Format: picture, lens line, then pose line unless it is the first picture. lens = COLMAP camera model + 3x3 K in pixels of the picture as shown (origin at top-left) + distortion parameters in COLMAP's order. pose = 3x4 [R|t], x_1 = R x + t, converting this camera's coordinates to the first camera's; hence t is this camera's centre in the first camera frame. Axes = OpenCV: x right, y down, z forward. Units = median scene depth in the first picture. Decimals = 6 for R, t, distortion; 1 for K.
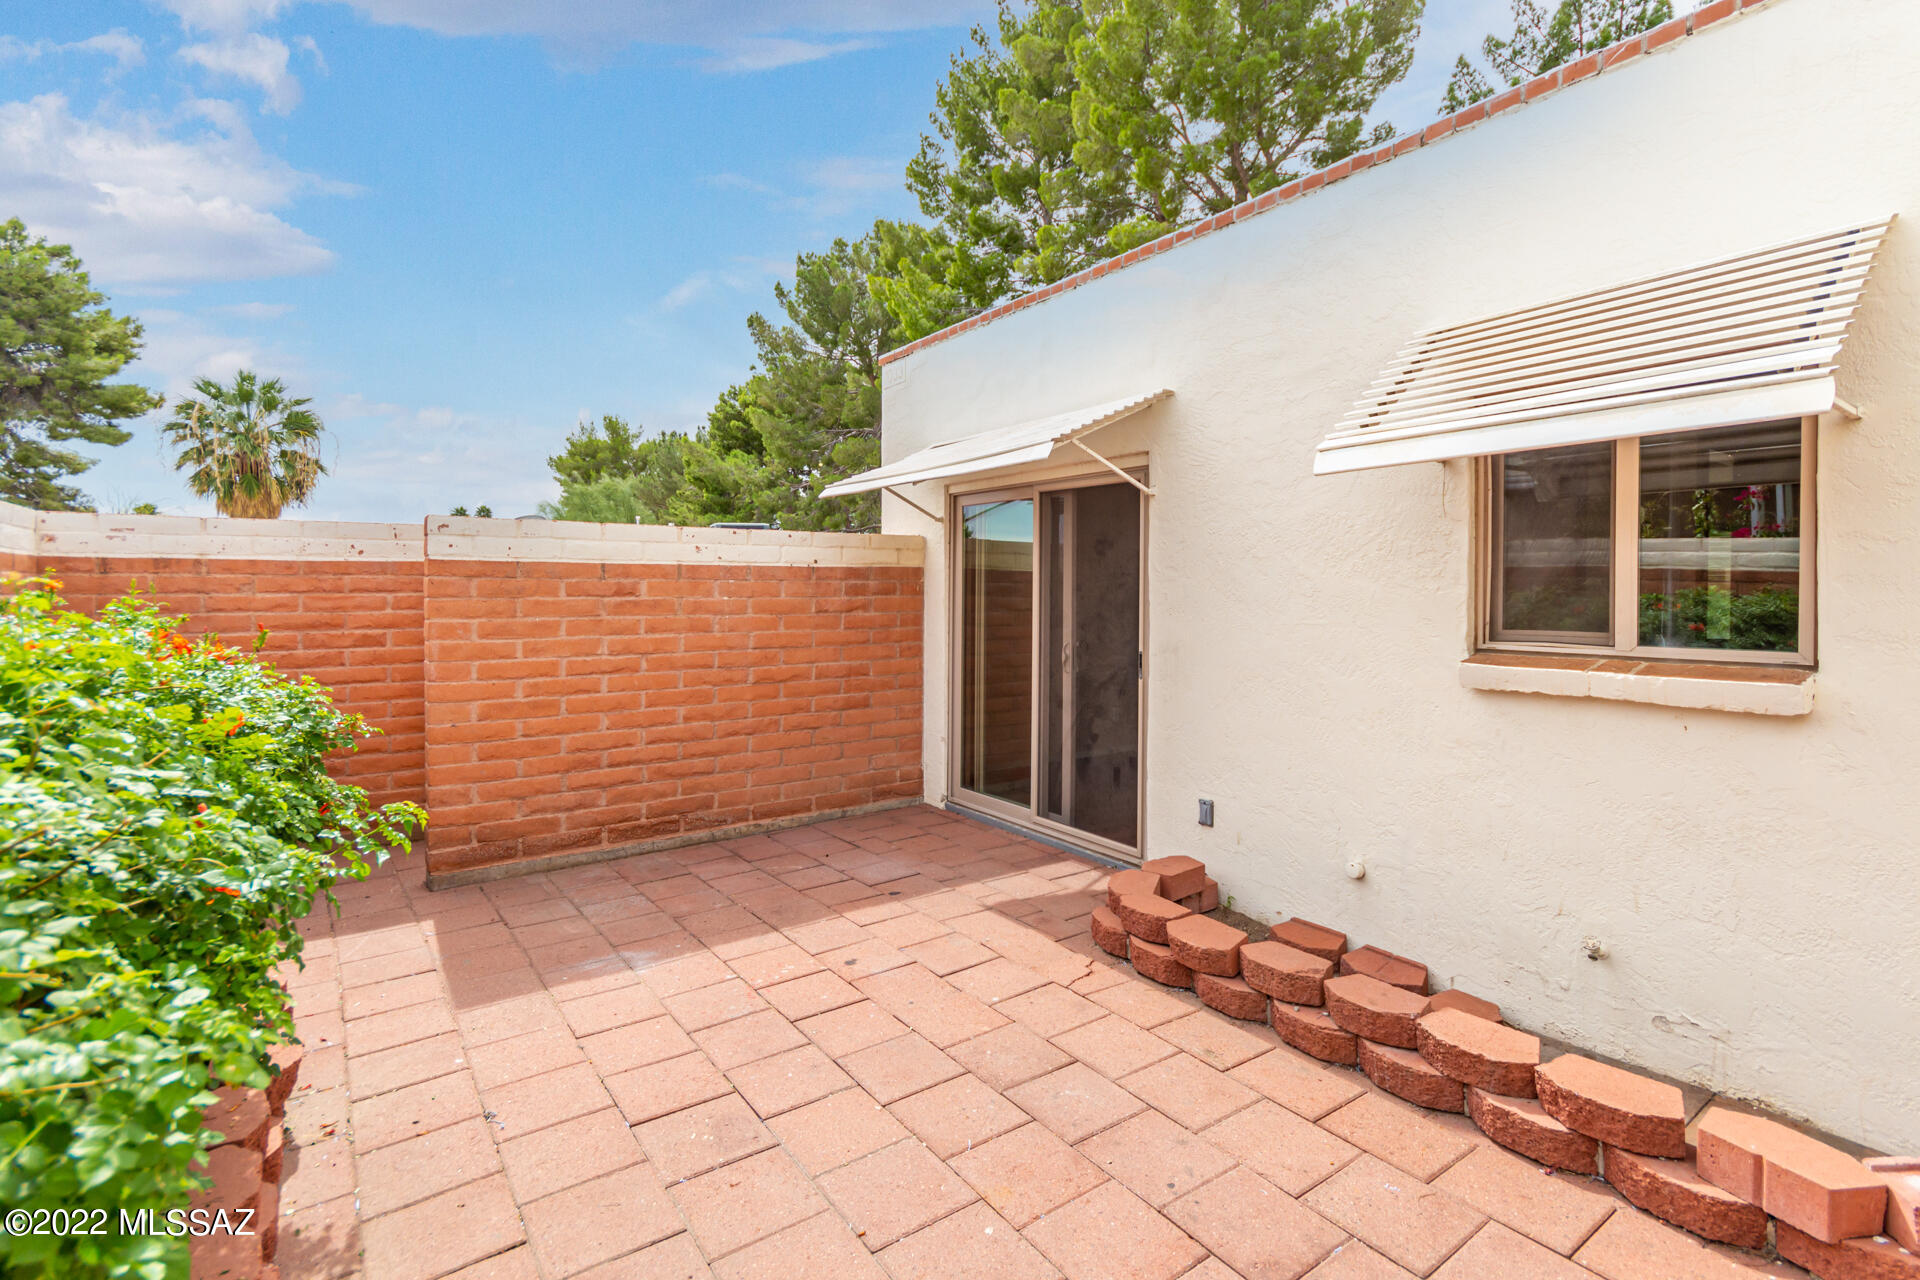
lens RADIAL K [[899.6, 0, 979.0], [0, 899.6, 624.8], [0, 0, 1]] dist [0.002112, 0.000011]
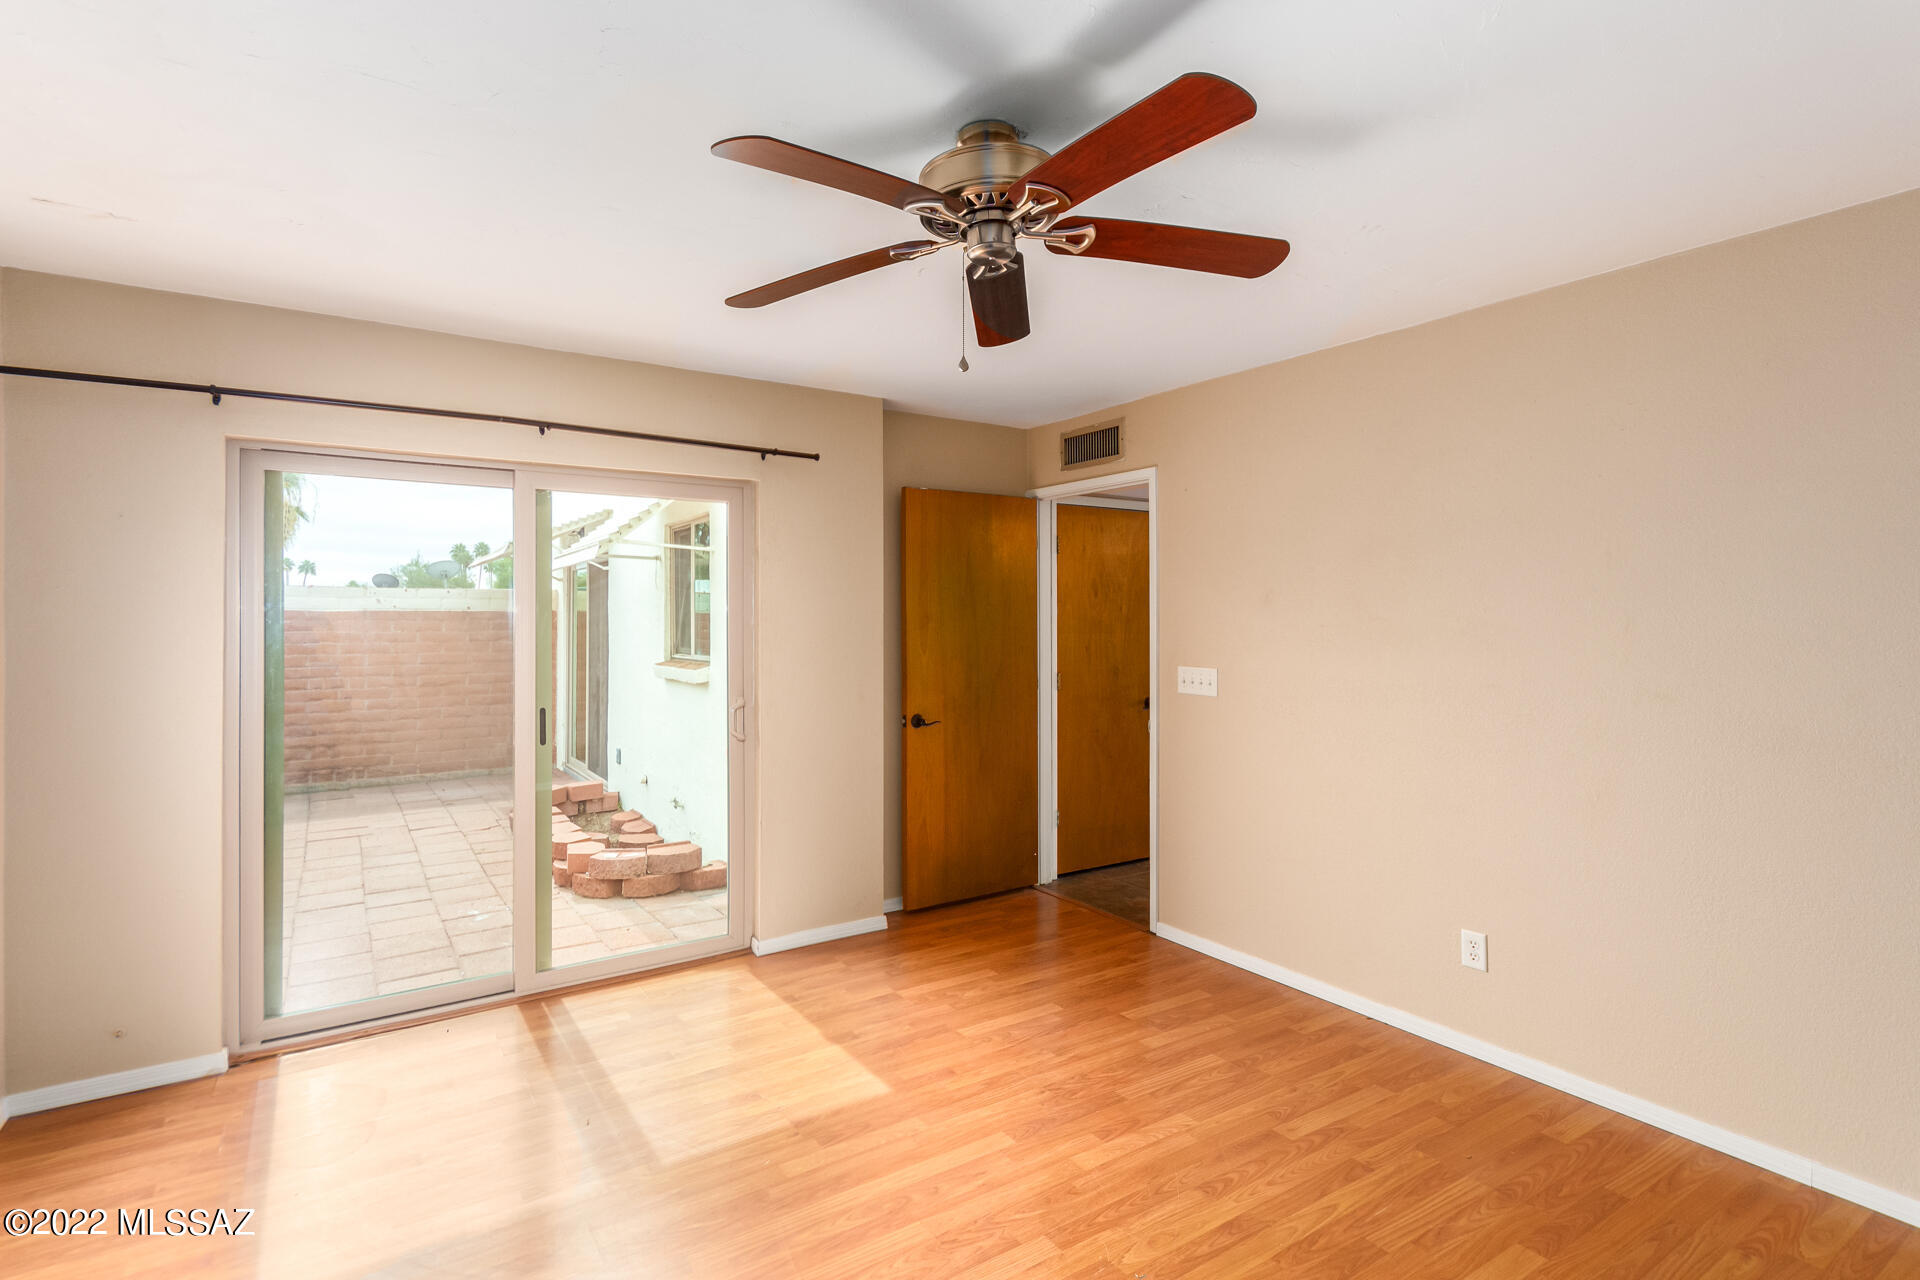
lens RADIAL K [[924.4, 0, 960.0], [0, 924.4, 640.0], [0, 0, 1]] dist [-0.012593, -0.000752]
pose [[0.999270, -0.005360, -0.037831, 0.721921], [0.004693, 0.999832, -0.017695, 0.017140], [0.037919, 0.017505, 0.999127, -0.546376]]
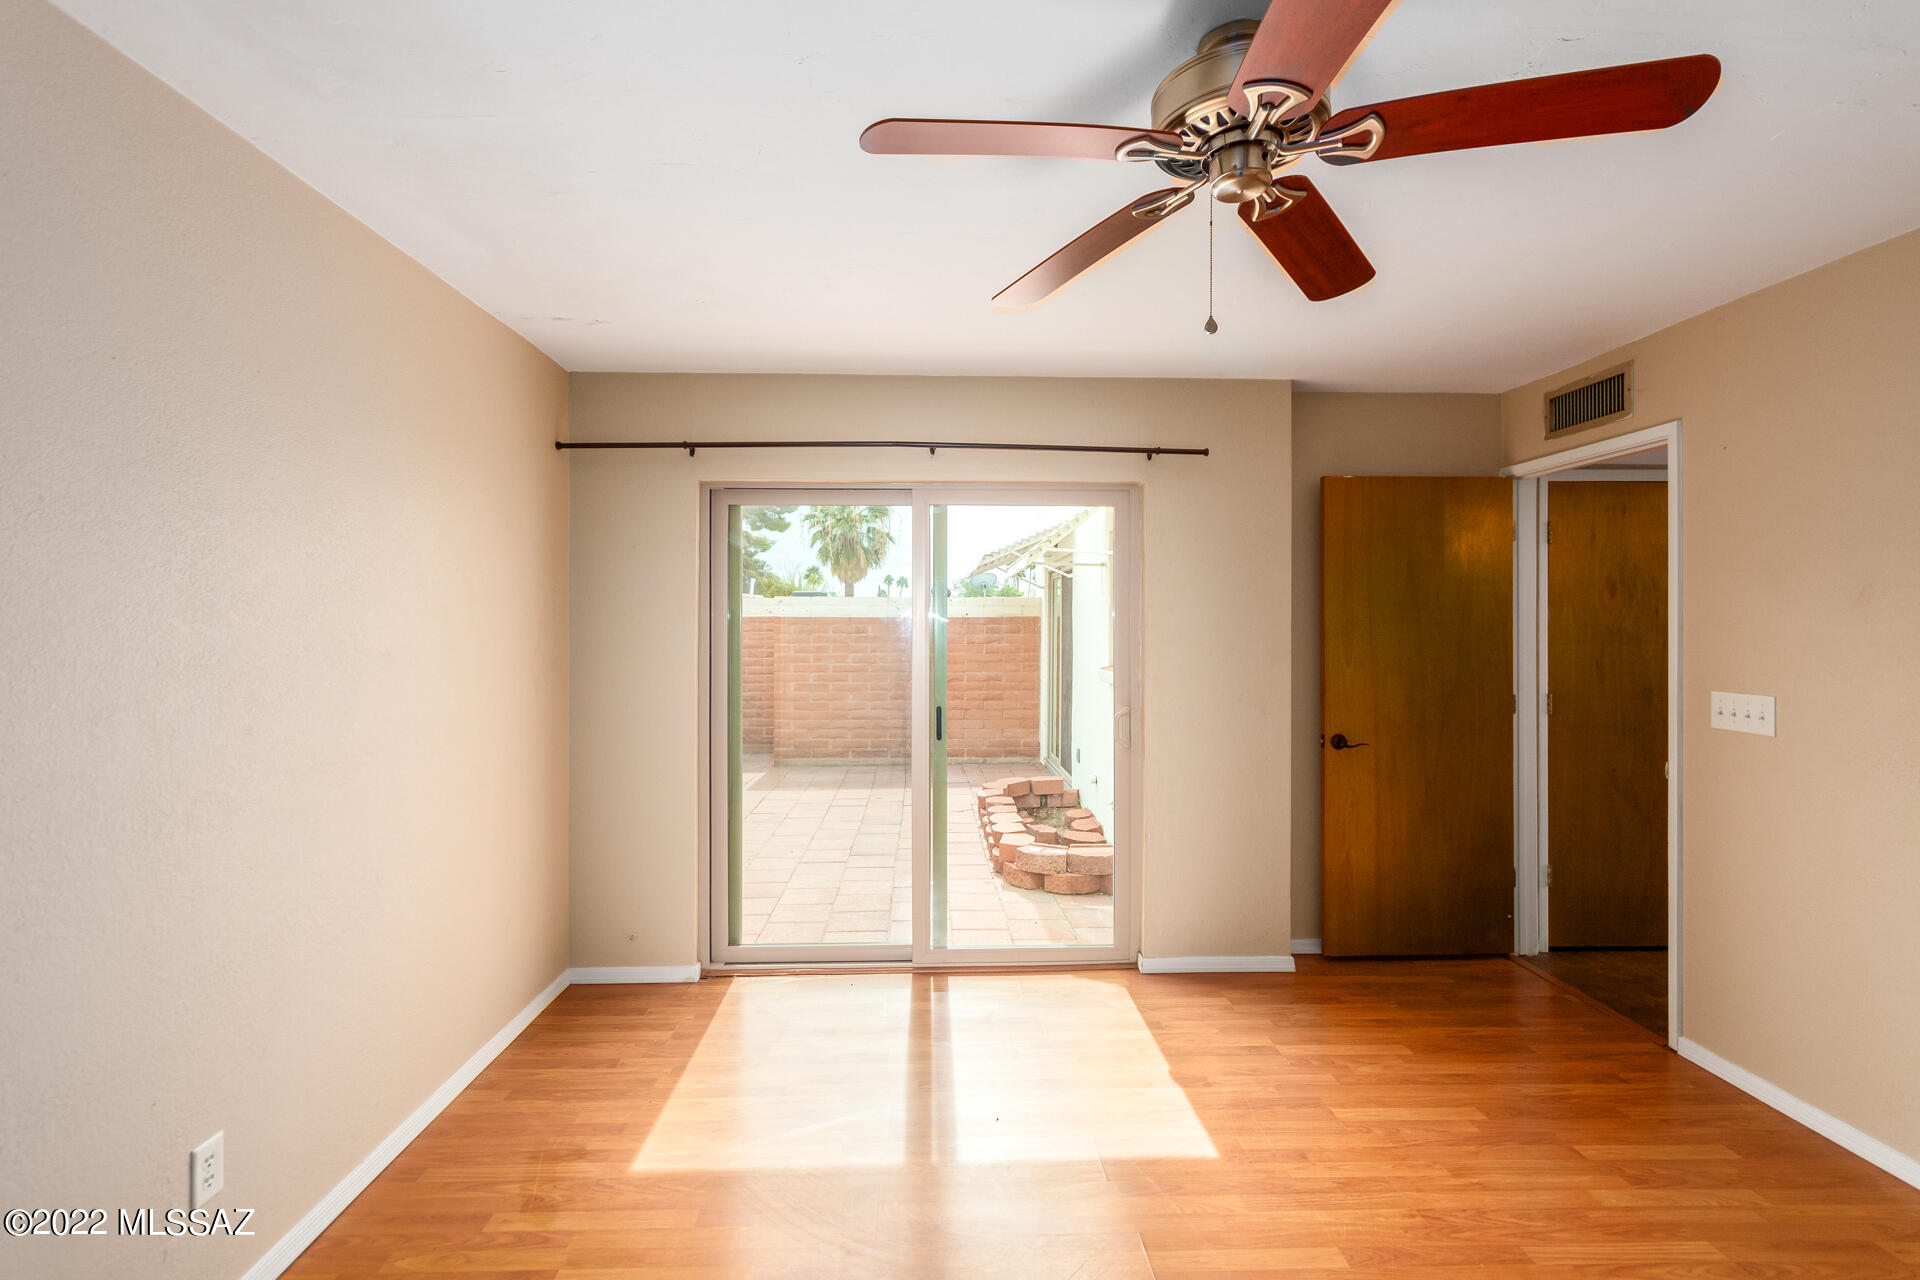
lens RADIAL K [[916.5, 0, 960.0], [0, 916.5, 640.0], [0, 0, 1]] dist [-0.000403, -0.004490]
pose [[0.828246, 0.005594, -0.560337, 0.807937], [-0.019995, 0.999608, -0.019576, 0.014985], [0.560008, 0.027417, 0.828033, -0.485225]]
